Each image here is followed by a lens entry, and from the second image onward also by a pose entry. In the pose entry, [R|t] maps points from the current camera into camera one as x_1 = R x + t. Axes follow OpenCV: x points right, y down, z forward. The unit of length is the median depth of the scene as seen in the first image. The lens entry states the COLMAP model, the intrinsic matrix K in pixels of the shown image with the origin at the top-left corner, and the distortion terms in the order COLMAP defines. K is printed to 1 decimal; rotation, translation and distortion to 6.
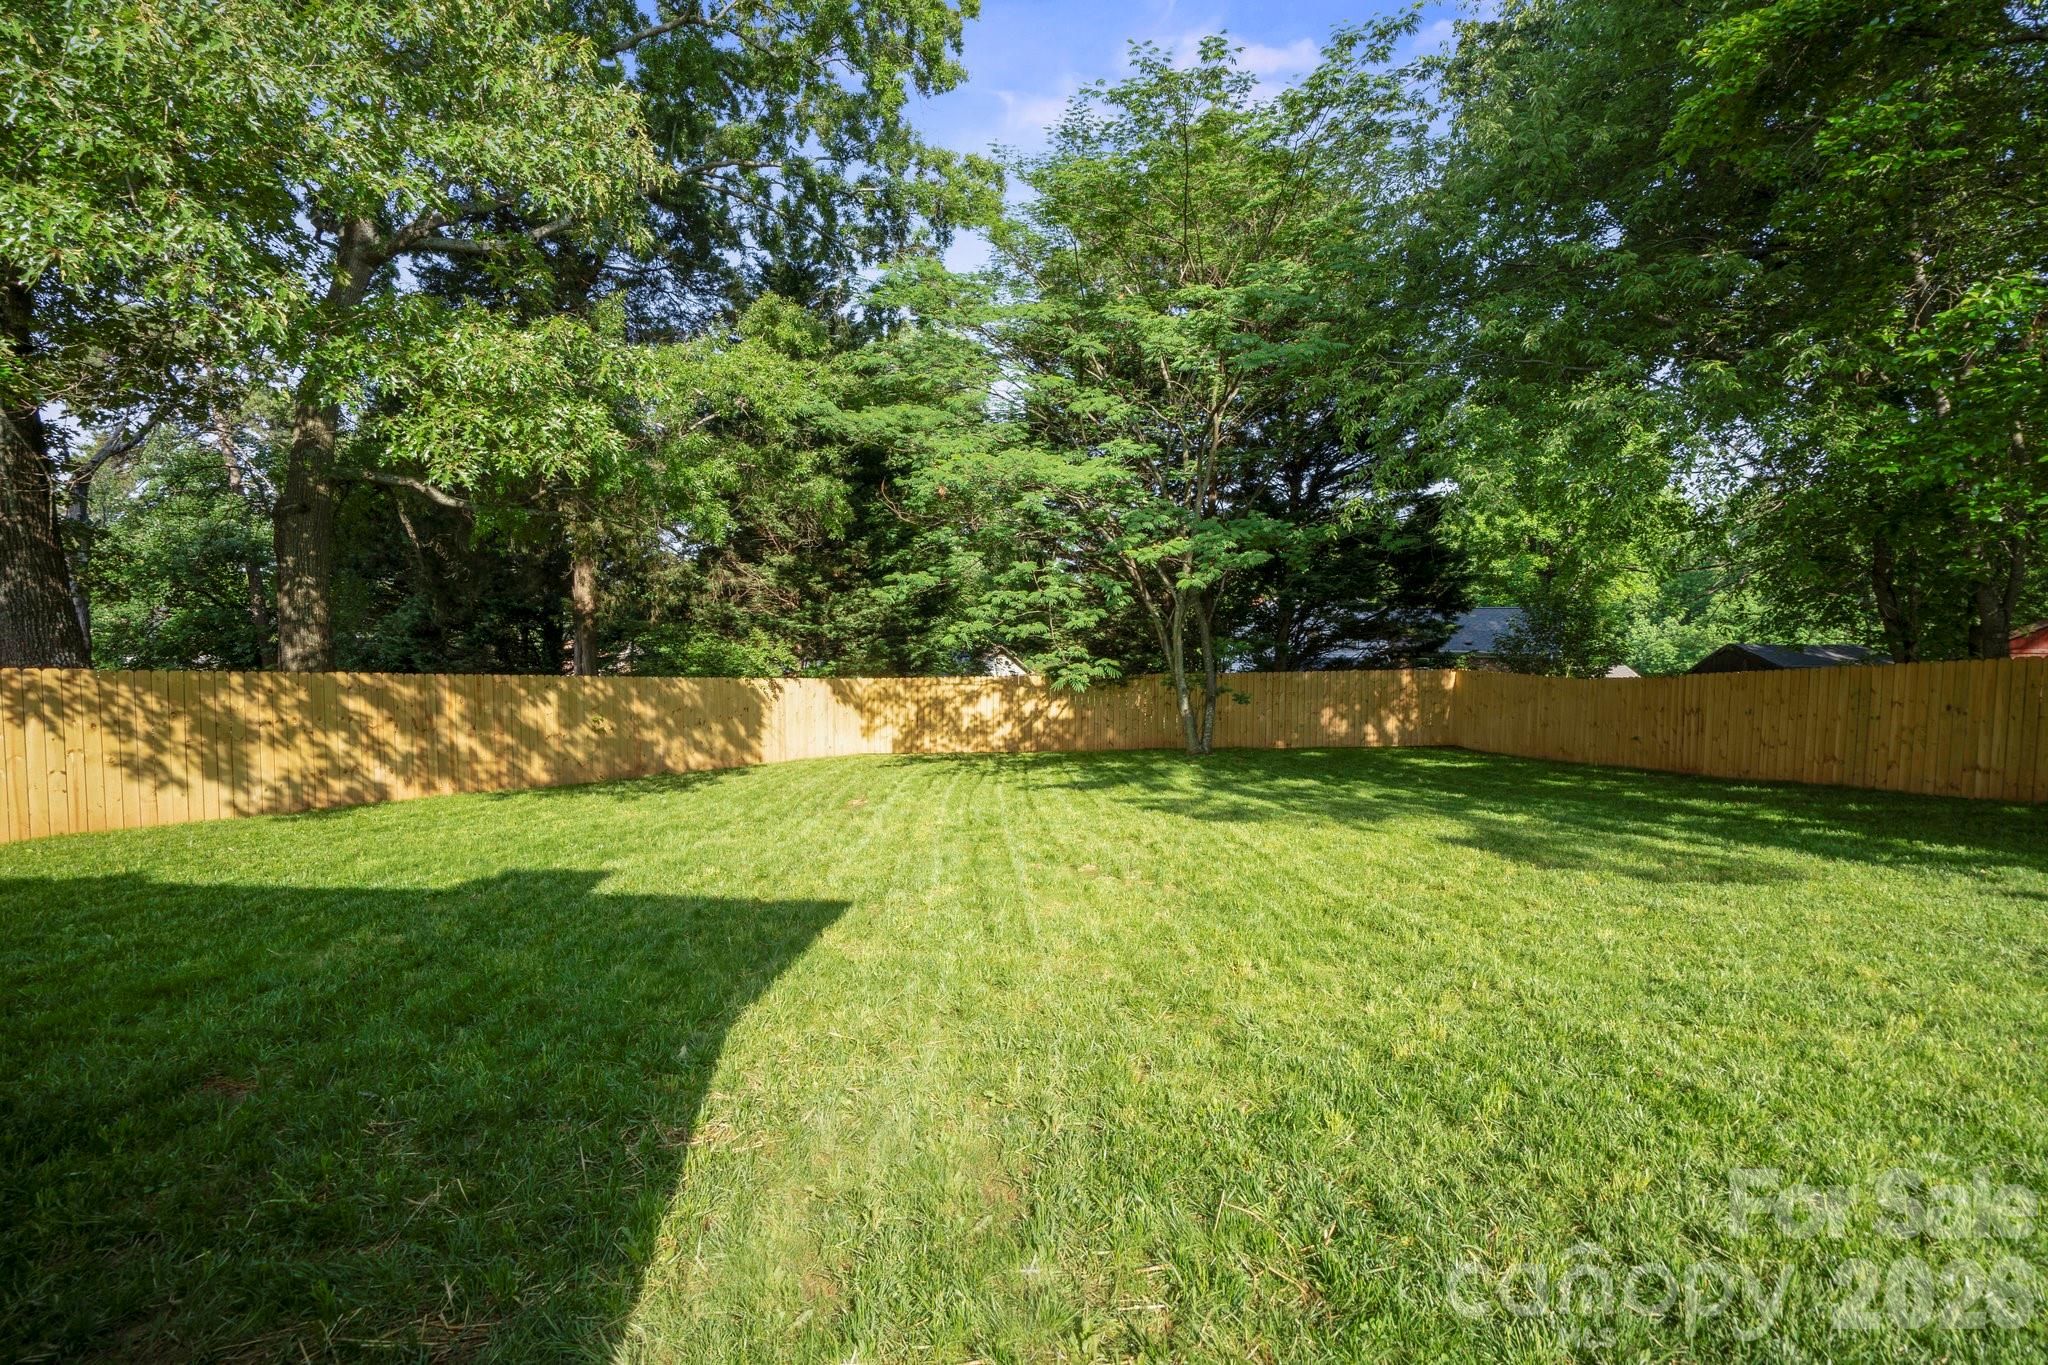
lens RADIAL K [[993.2, 0, 1016.1], [0, 993.2, 672.7], [0, 0, 1]] dist [-0.019594, 0.008342]
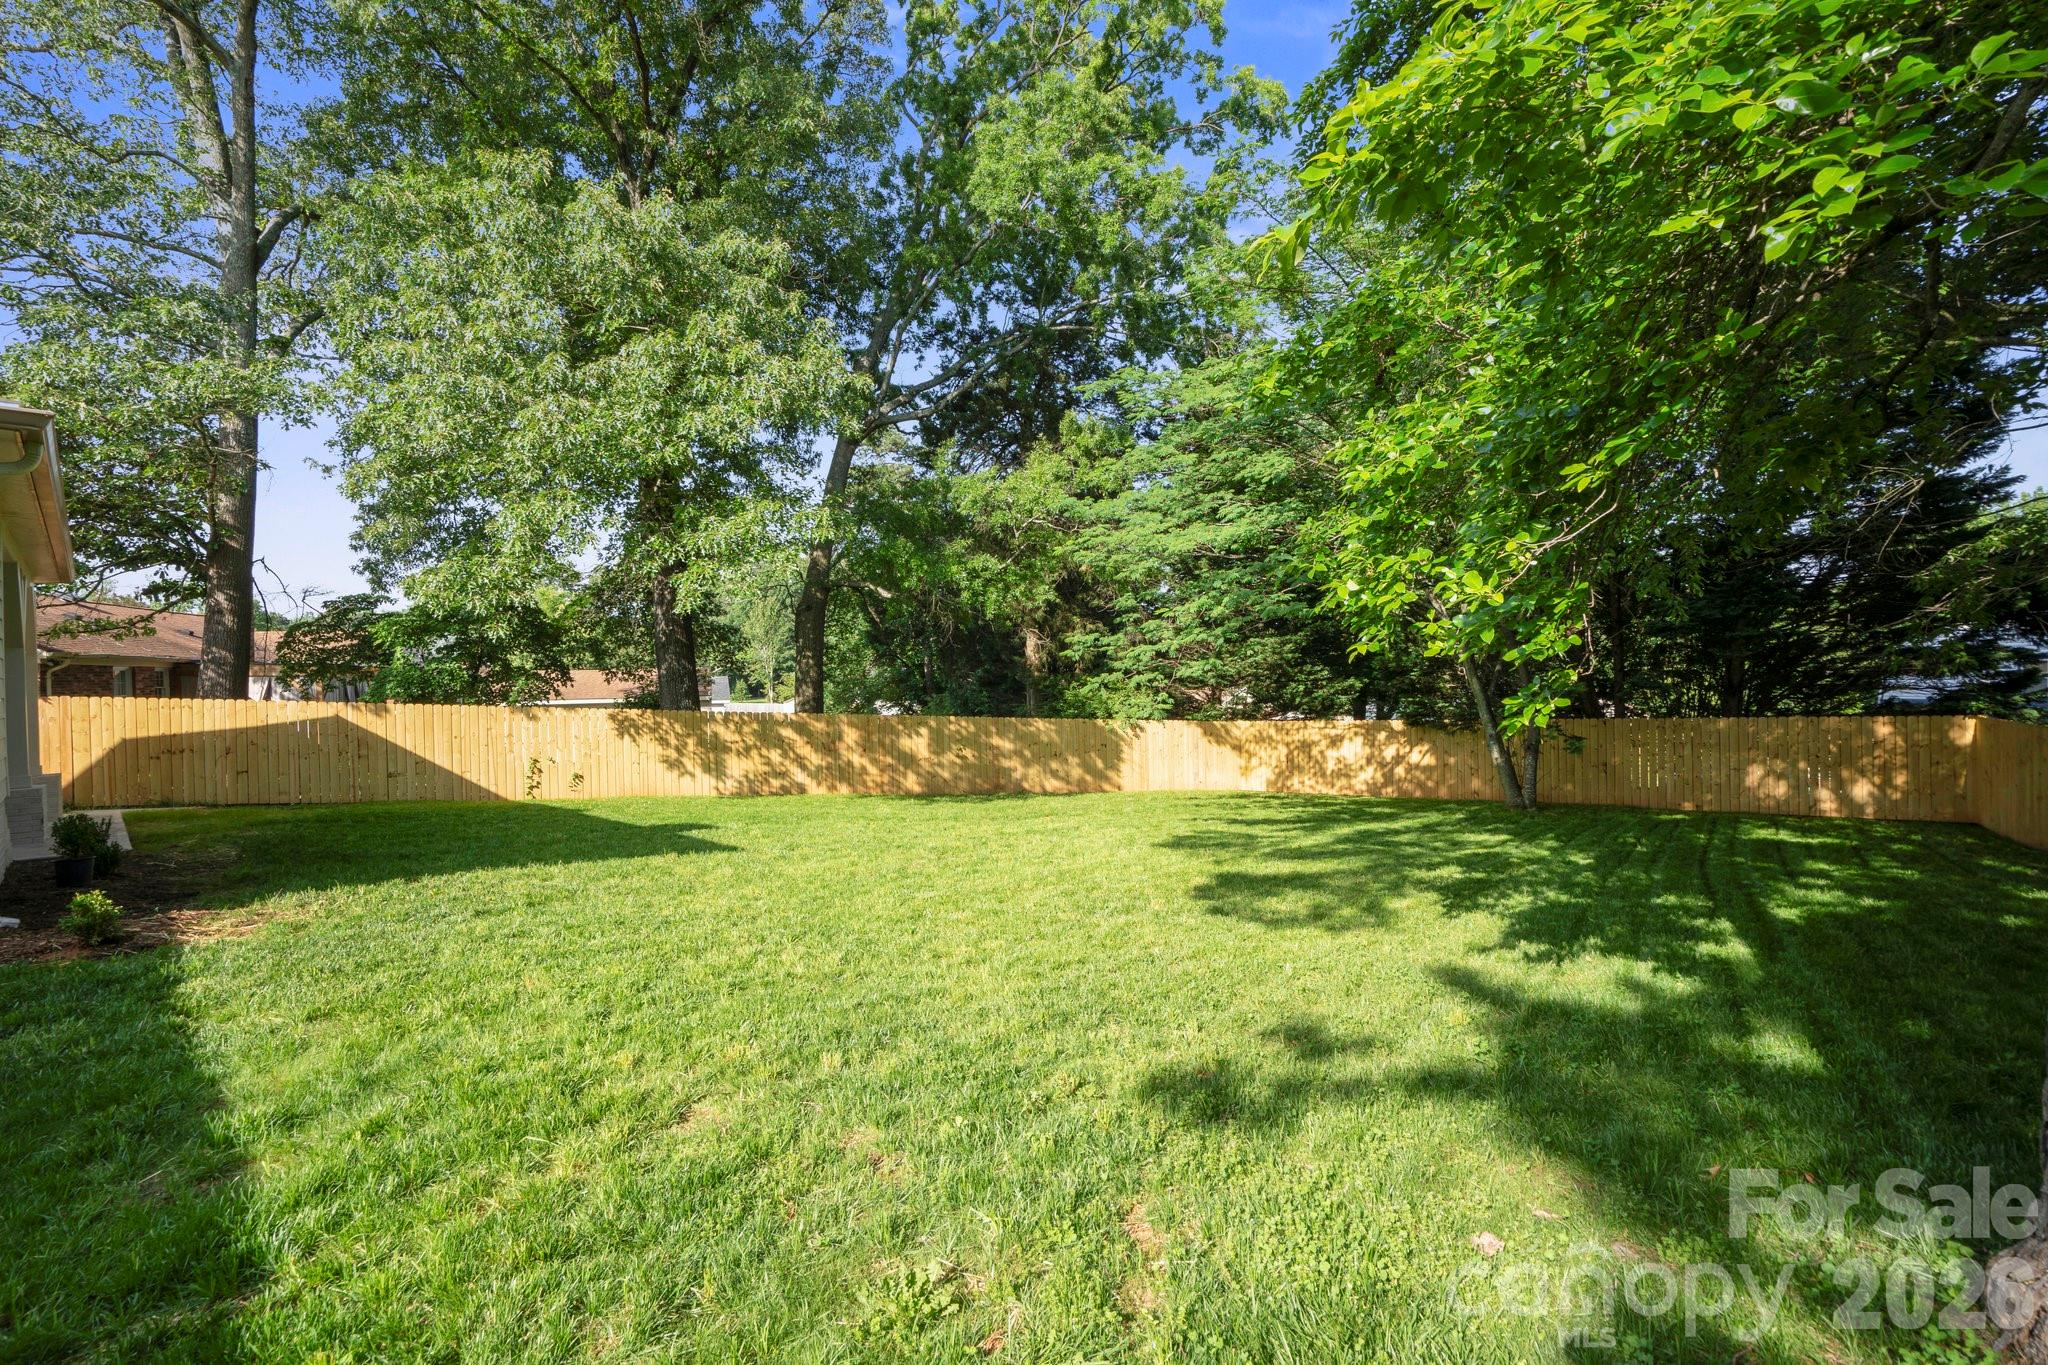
lens RADIAL K [[993.2, 0, 1015.9], [0, 993.2, 677.1], [0, 0, 1]] dist [-0.019594, 0.008342]
pose [[0.749246, -0.020132, -0.661986, 0.493440], [-0.007073, 0.999238, -0.038394, 0.000689], [0.662254, 0.033449, 0.748532, 0.024157]]
